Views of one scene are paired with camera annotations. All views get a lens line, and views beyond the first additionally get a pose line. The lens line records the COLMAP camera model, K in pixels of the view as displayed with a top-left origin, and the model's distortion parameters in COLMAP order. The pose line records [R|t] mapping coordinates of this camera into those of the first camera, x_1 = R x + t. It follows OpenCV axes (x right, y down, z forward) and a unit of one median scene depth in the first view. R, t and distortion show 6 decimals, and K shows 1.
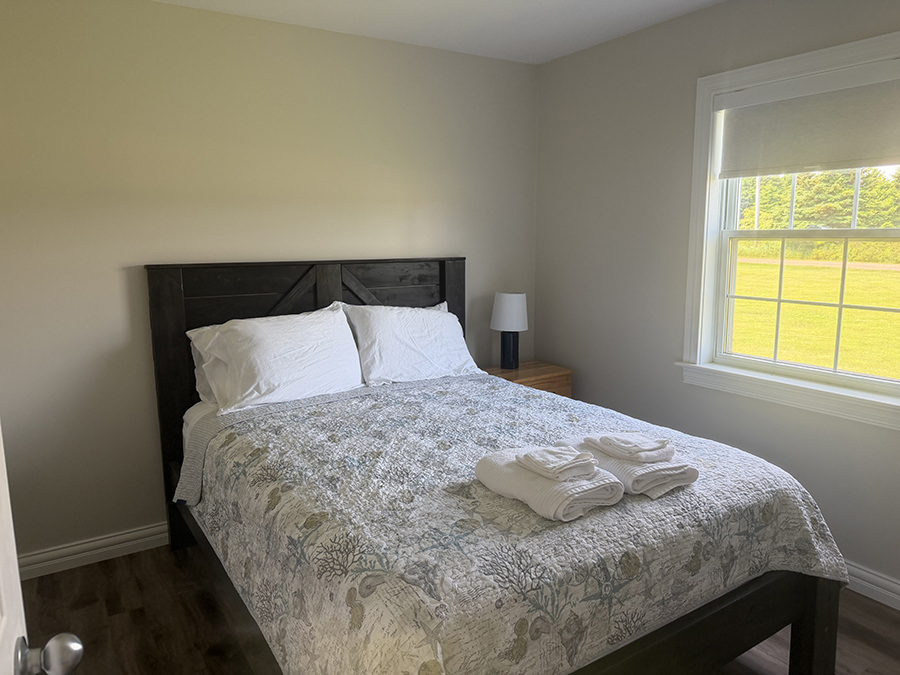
lens RADIAL K [[631.6, 0, 453.8], [0, 631.6, 335.2], [0, 0, 1]] dist [0.000471, -0.001865]
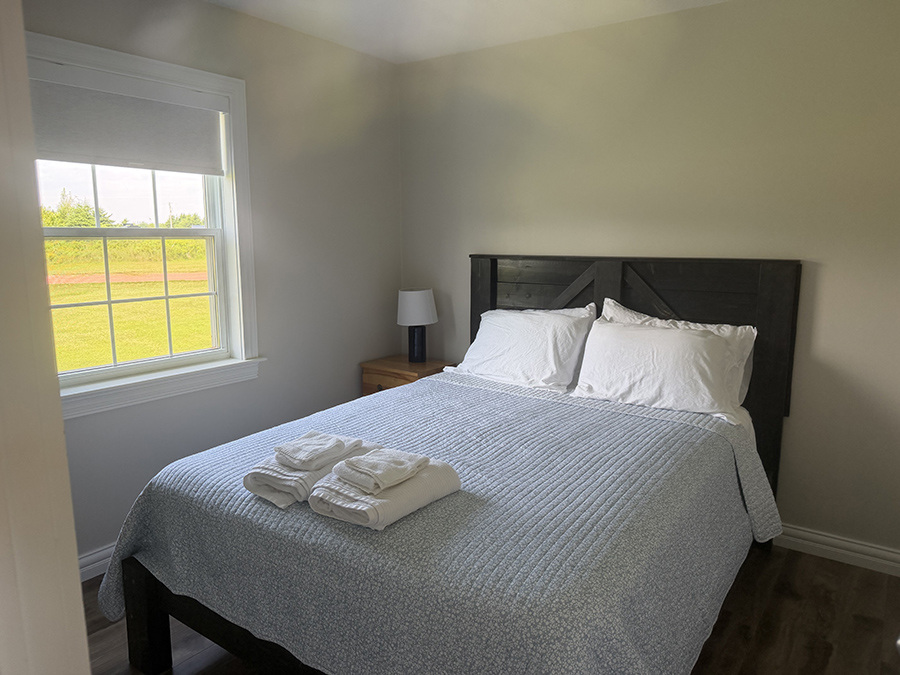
lens RADIAL K [[631.6, 0, 453.5], [0, 631.6, 340.2], [0, 0, 1]] dist [0.000471, -0.001865]
pose [[-0.361388, -0.137561, 0.922212, -0.646569], [0.144005, 0.968956, 0.200965, -0.130404], [-0.921228, 0.205429, -0.330360, 0.933508]]
